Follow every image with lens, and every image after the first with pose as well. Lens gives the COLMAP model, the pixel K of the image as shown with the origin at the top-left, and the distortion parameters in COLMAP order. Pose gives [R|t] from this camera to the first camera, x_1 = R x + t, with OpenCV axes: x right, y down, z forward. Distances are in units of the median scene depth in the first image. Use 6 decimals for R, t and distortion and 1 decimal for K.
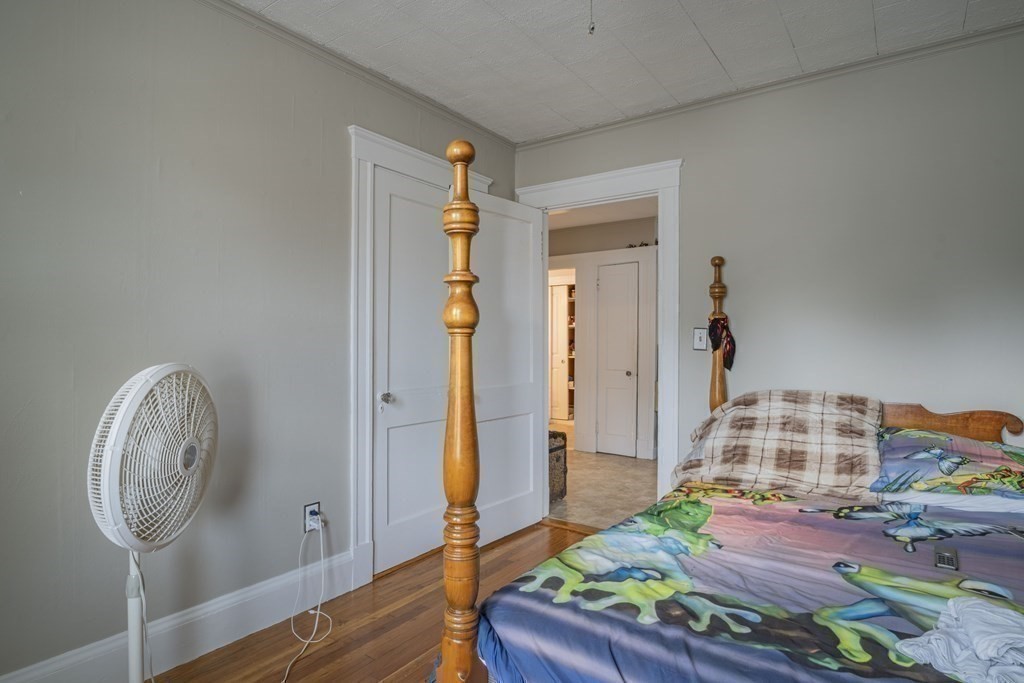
lens RADIAL K [[540.3, 0, 513.0], [0, 540.3, 344.0], [0, 0, 1]] dist [-0.025242, -0.000278]
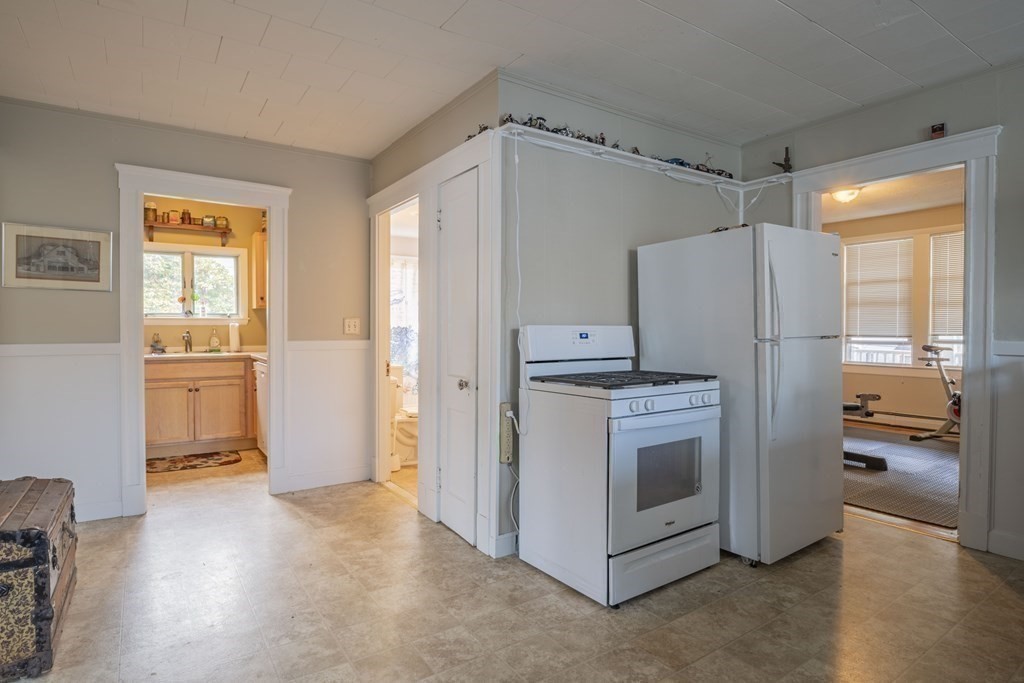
lens RADIAL K [[540.3, 0, 512.0], [0, 540.3, 338.2], [0, 0, 1]] dist [-0.025242, -0.000278]
pose [[0.943945, 0.003305, -0.330087, 0.429288], [0.000440, 0.999936, 0.011271, 0.004967], [0.330103, -0.010785, 0.943883, 0.528640]]
